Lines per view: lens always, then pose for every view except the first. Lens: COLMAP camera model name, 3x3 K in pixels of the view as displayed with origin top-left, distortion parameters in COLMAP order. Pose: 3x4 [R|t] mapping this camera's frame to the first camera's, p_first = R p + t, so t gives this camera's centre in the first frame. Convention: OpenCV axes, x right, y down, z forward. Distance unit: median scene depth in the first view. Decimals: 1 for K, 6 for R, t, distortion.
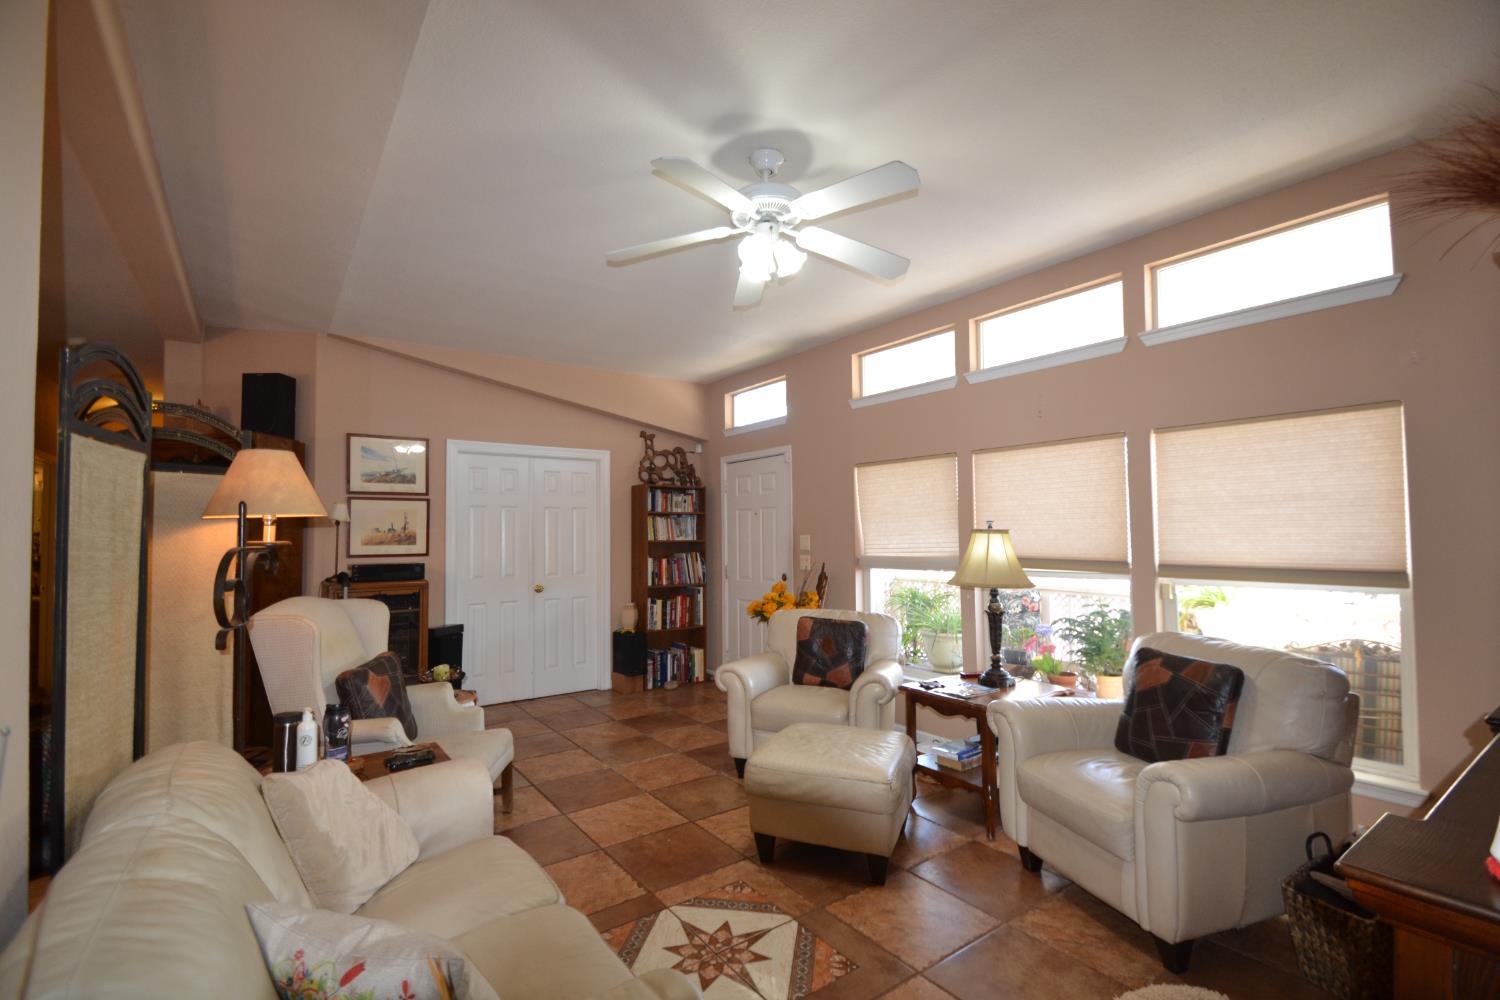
lens RADIAL K [[671.6, 0, 749.1], [0, 671.6, 509.7], [0, 0, 1]] dist [0.018088, -0.017205]
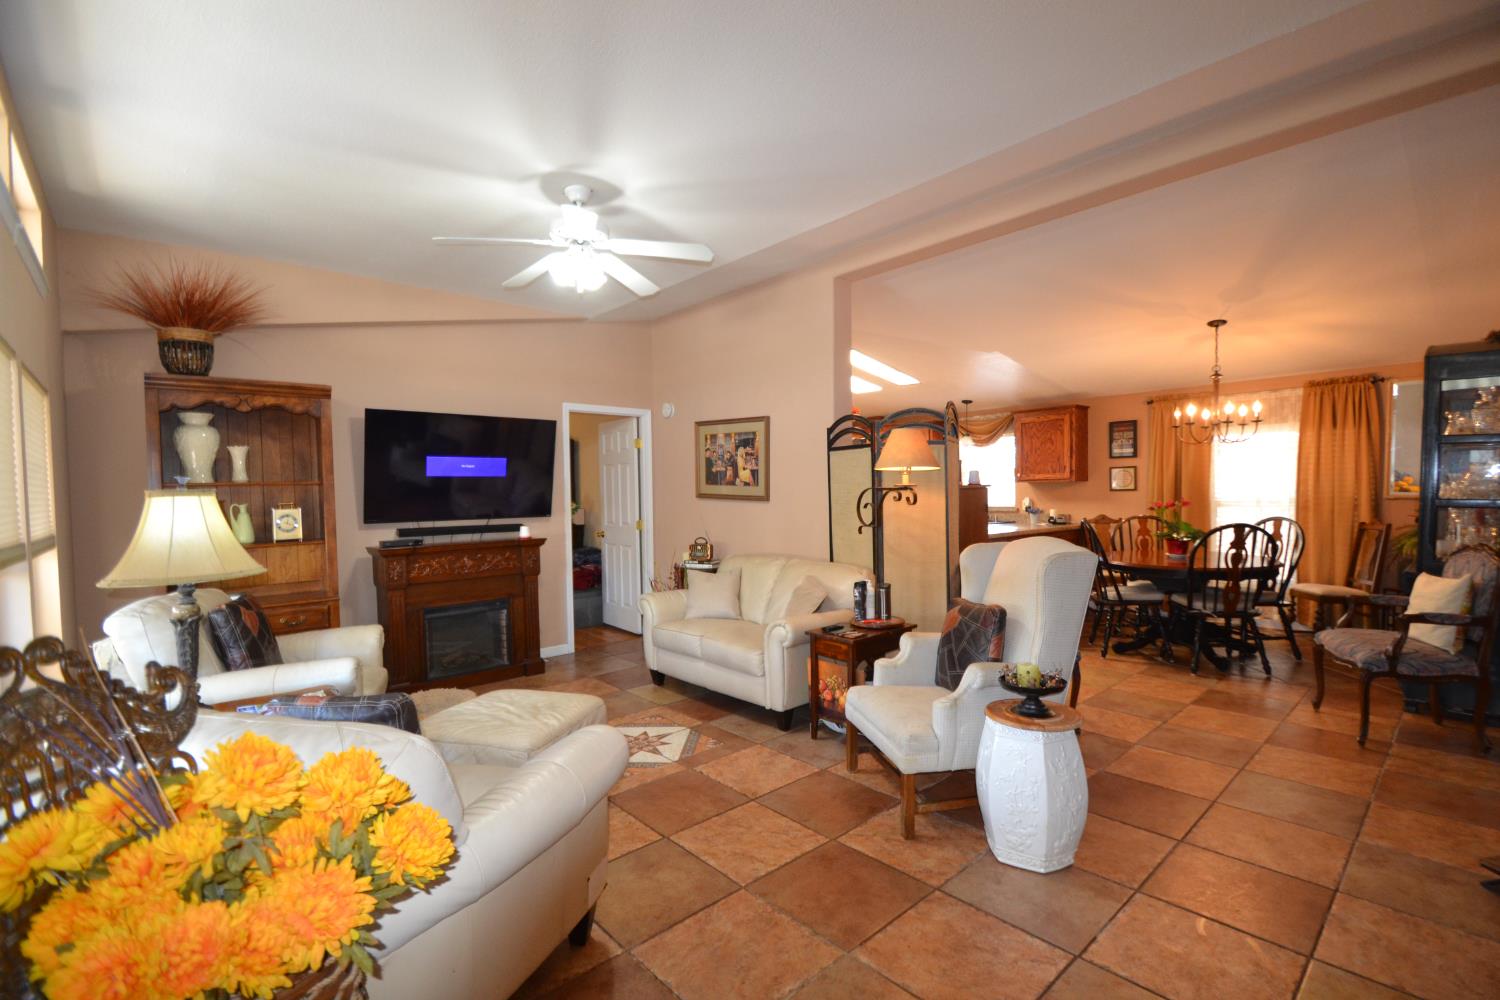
lens RADIAL K [[671.6, 0, 749.1], [0, 671.6, 509.7], [0, 0, 1]] dist [0.018088, -0.017205]
pose [[-0.994275, 0.030898, -0.102283, -0.105848], [0.031602, 0.999487, -0.005264, 0.068677], [0.102068, -0.008466, -0.994741, 1.691330]]
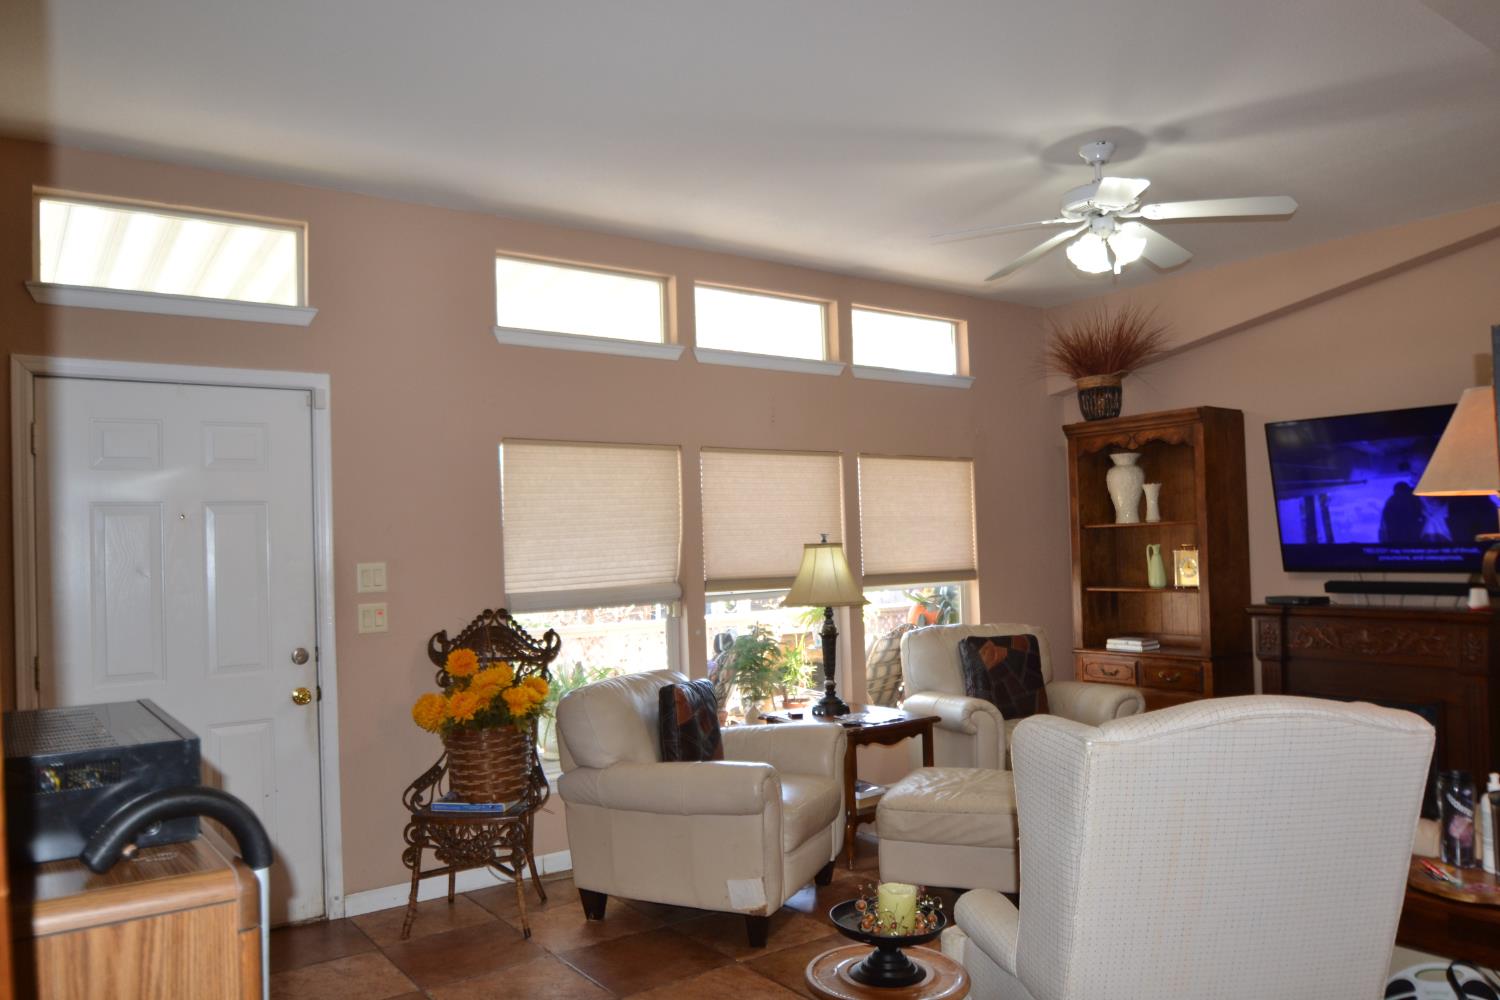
lens RADIAL K [[1074.2, 0, 754.4], [0, 1074.2, 501.7], [0, 0, 1]] dist [-0.031502, 0.002807]
pose [[-0.005581, 0.051431, 0.998661, -1.088240], [-0.006808, 0.998651, -0.051468, 0.048615], [-0.999961, -0.007086, -0.005223, 1.106545]]
